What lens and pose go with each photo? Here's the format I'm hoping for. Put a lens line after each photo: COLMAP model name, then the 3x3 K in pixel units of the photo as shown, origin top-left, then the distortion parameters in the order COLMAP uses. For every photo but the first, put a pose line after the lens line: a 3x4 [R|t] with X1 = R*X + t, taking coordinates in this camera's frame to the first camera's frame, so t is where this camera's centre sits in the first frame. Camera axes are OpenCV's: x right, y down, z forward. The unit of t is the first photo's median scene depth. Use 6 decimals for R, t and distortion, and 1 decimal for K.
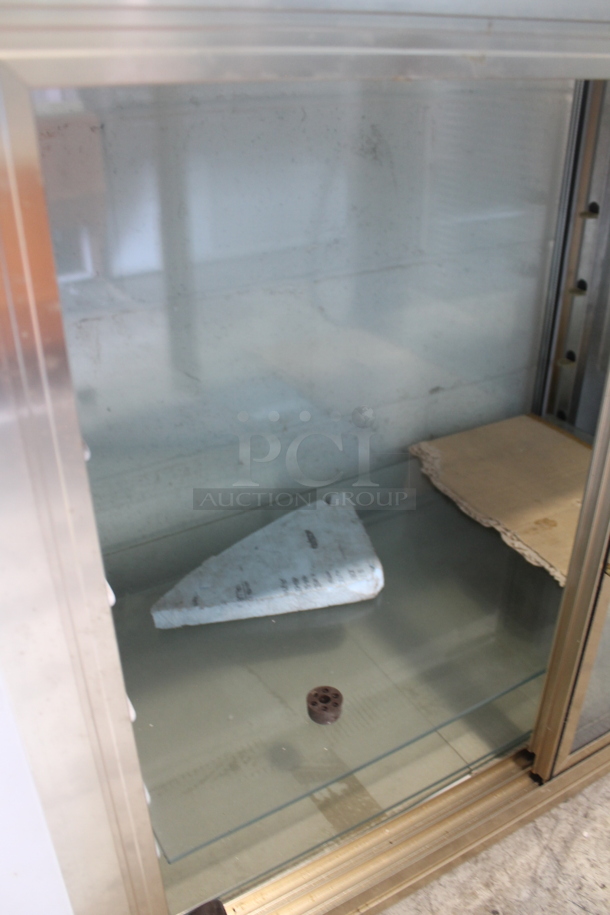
lens RADIAL K [[762.7, 0, 305.7], [0, 762.7, 457.8], [0, 0, 1]] dist [-0.069770, 0.016192]
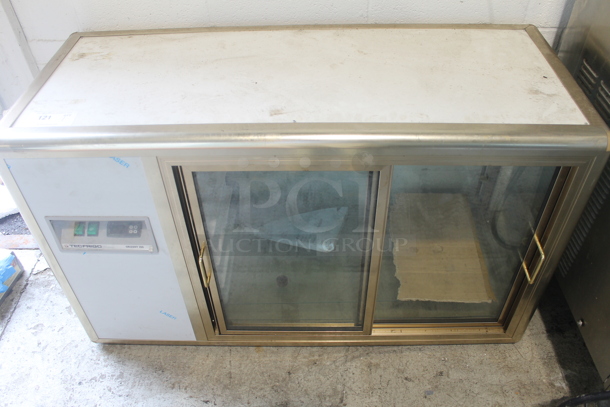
lens RADIAL K [[508.5, 0, 304.1], [0, 508.5, 207.0], [0, 0, 1]] dist [-0.069770, 0.016192]
pose [[0.861439, 0.326302, -0.389166, 0.771536], [-0.218941, 0.930025, 0.295157, -0.564433], [0.458245, -0.169055, 0.872601, -0.699035]]
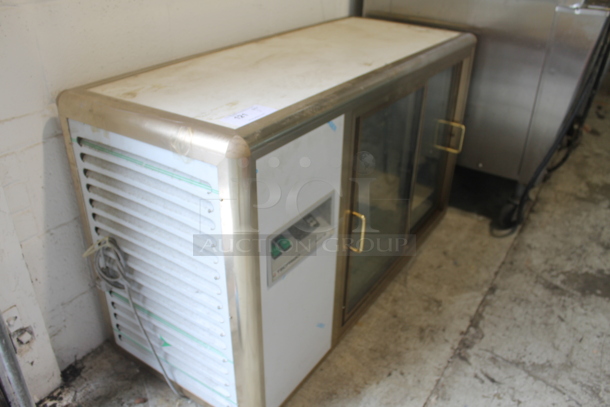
lens RADIAL K [[508.5, 0, 304.9], [0, 508.5, 204.8], [0, 0, 1]] dist [-0.069770, 0.016192]
pose [[0.887793, -0.201086, 0.413989, -0.965795], [0.200001, 0.978693, 0.046479, -0.024312], [-0.414515, 0.041534, 0.909094, -0.956301]]
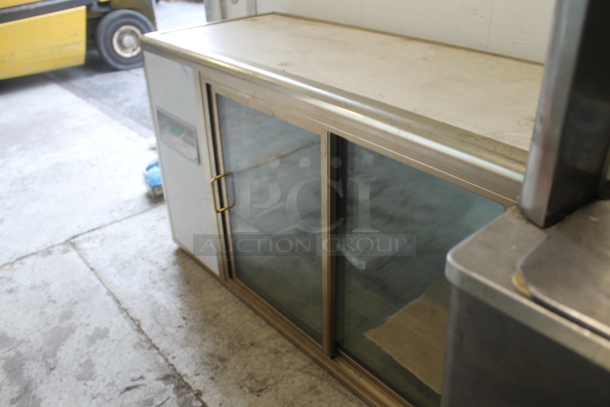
lens RADIAL K [[508.5, 0, 306.2], [0, 508.5, 199.9], [0, 0, 1]] dist [-0.069770, 0.016192]
pose [[0.216231, 0.482097, -0.849015, 1.601239], [-0.458281, 0.817957, 0.347744, -0.606512], [0.862104, 0.313894, 0.397804, 0.098741]]
